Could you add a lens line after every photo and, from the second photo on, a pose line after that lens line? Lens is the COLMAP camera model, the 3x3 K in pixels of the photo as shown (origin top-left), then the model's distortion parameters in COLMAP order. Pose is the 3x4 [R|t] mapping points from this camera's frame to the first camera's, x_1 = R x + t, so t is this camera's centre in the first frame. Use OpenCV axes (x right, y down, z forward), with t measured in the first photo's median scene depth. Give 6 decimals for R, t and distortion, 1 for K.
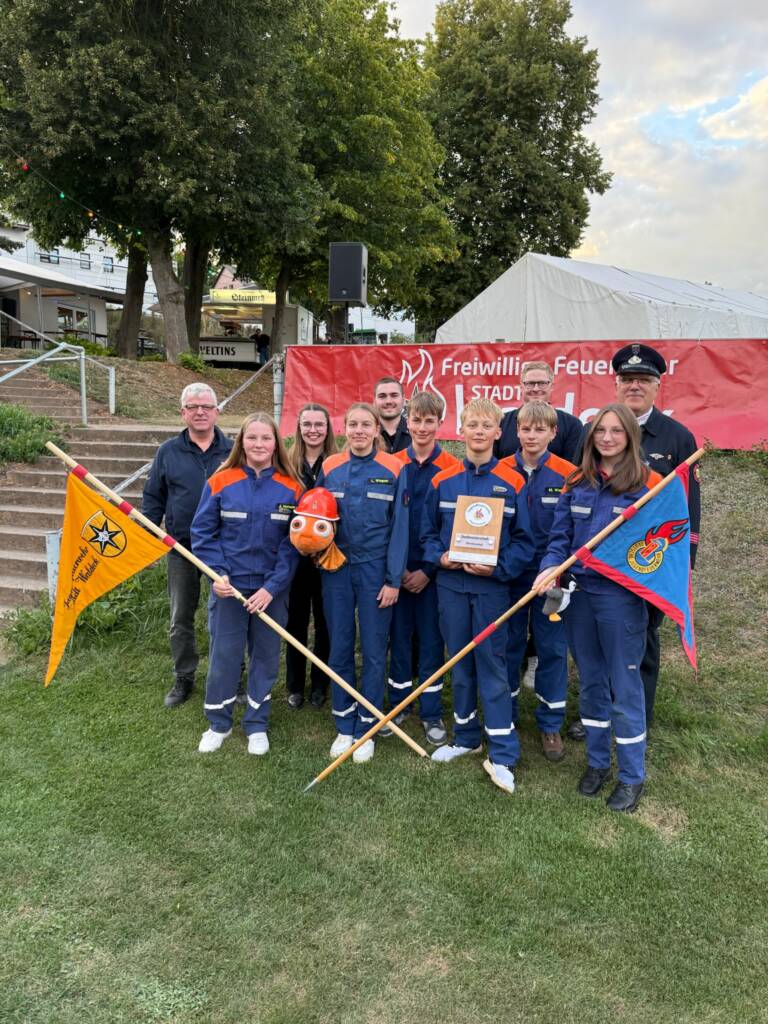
lens RADIAL K [[711.2, 0, 384.0], [0, 711.2, 512.0], [0, 0, 1]] dist [0.068951, -0.077980]
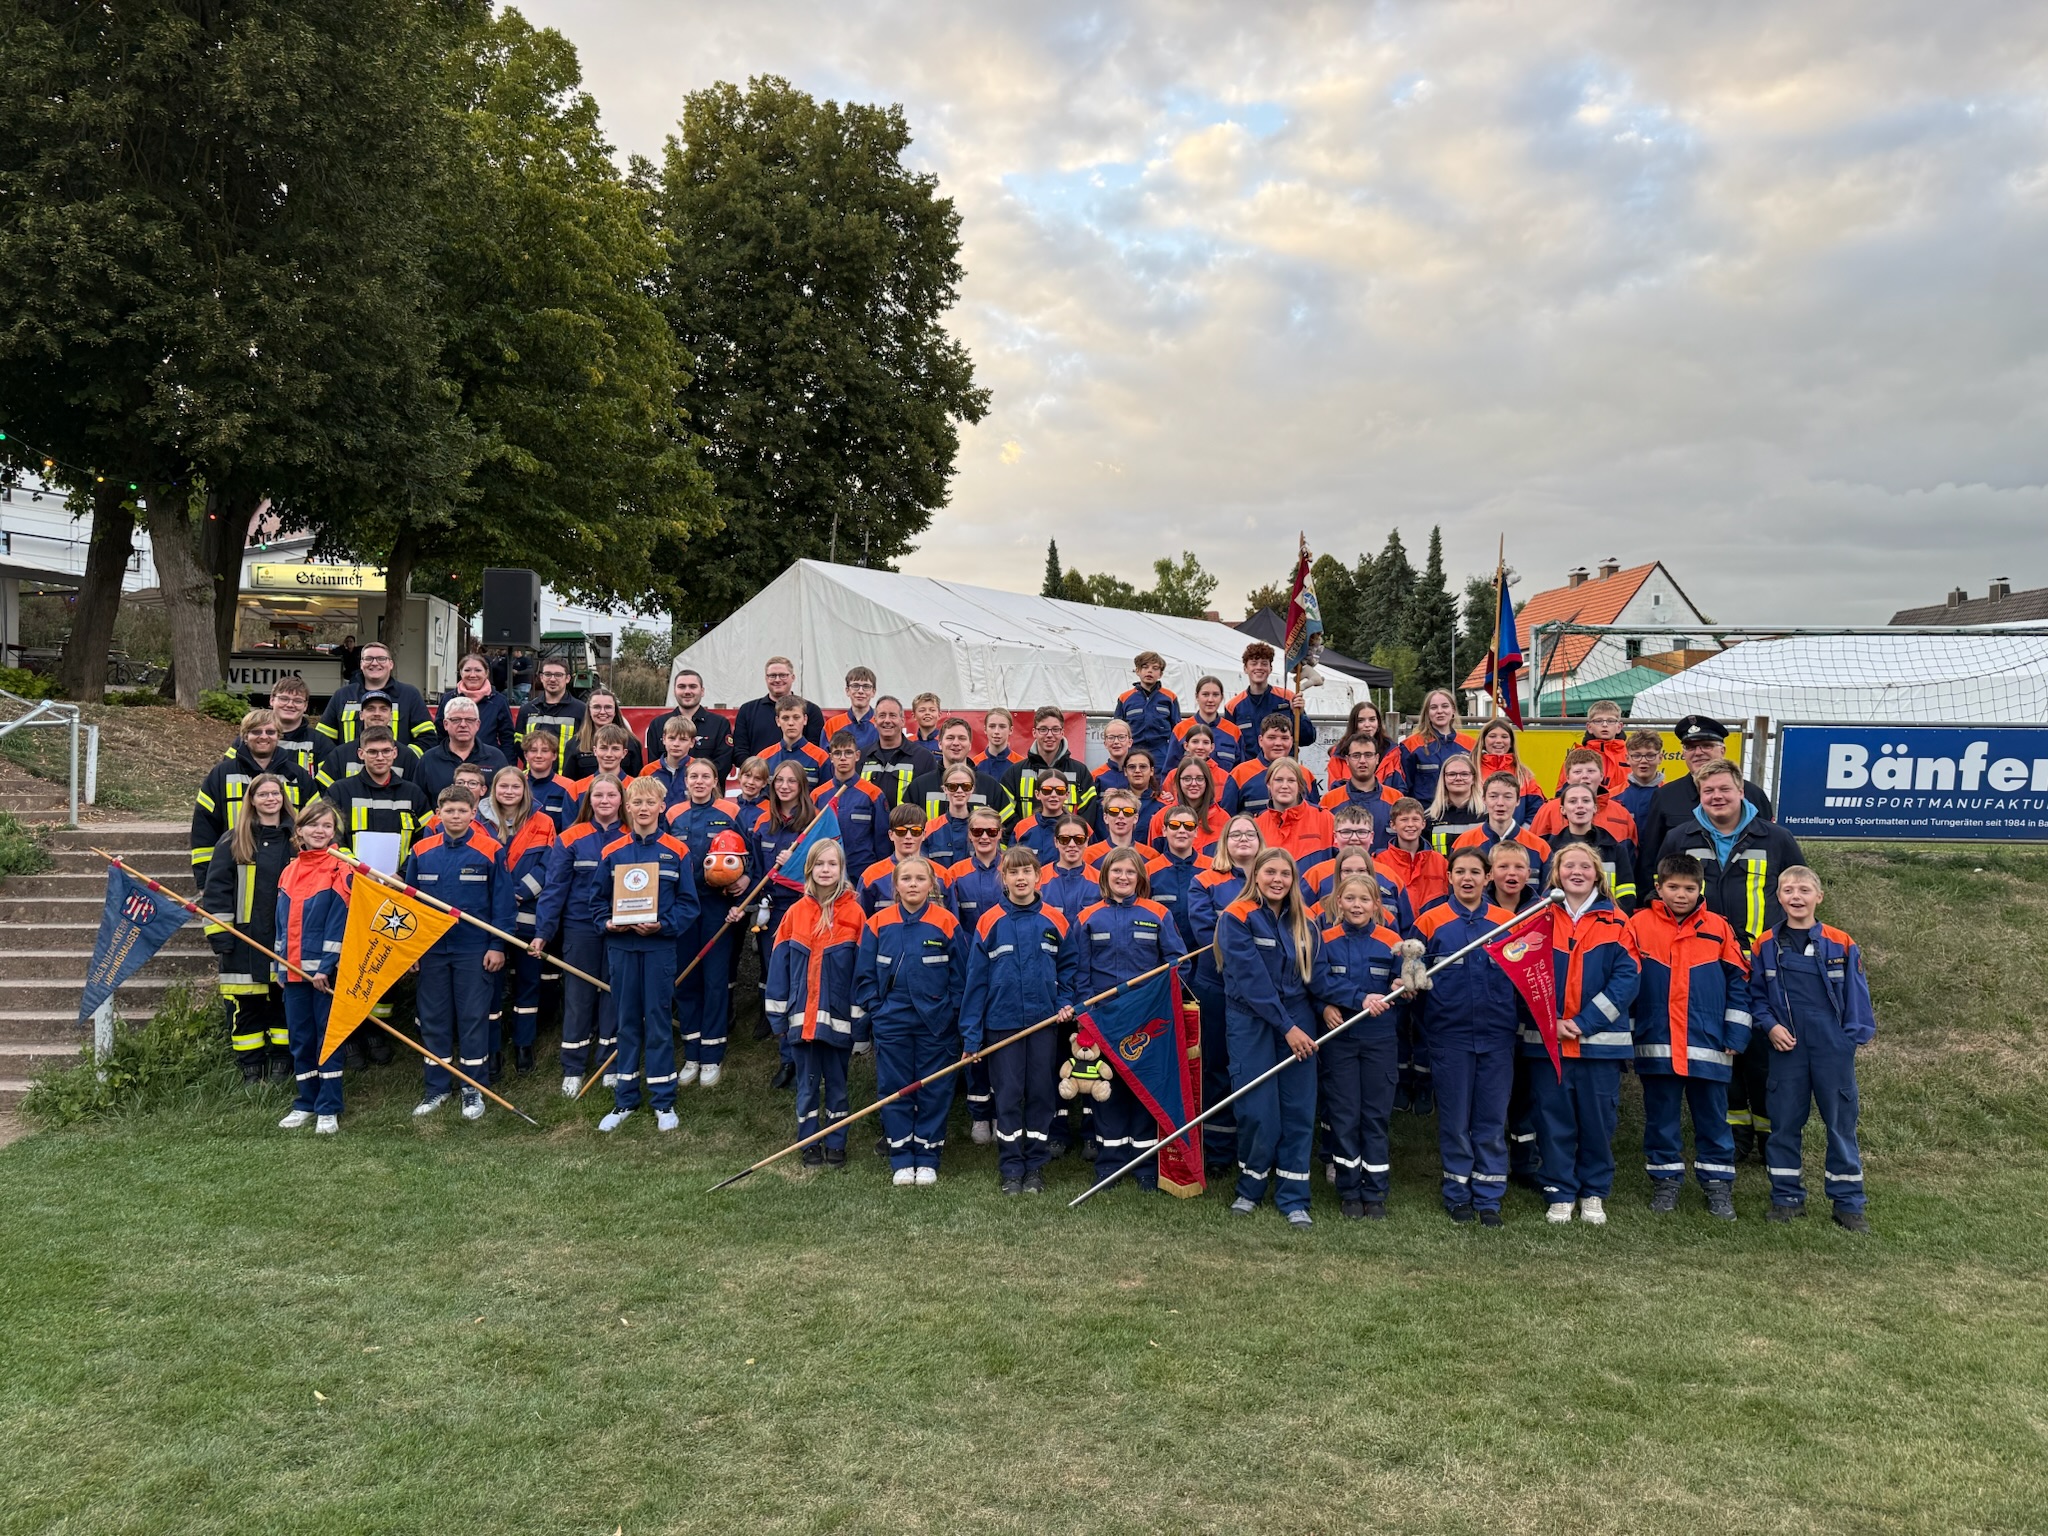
lens RADIAL K [[1422.5, 0, 1024.0], [0, 1422.5, 768.0], [0, 0, 1]] dist [0.068951, -0.077980]
pose [[0.961474, -0.016979, 0.274370, 0.009852], [0.057483, 0.988443, -0.140269, 0.014903], [-0.268818, 0.150637, 0.951339, -0.110689]]
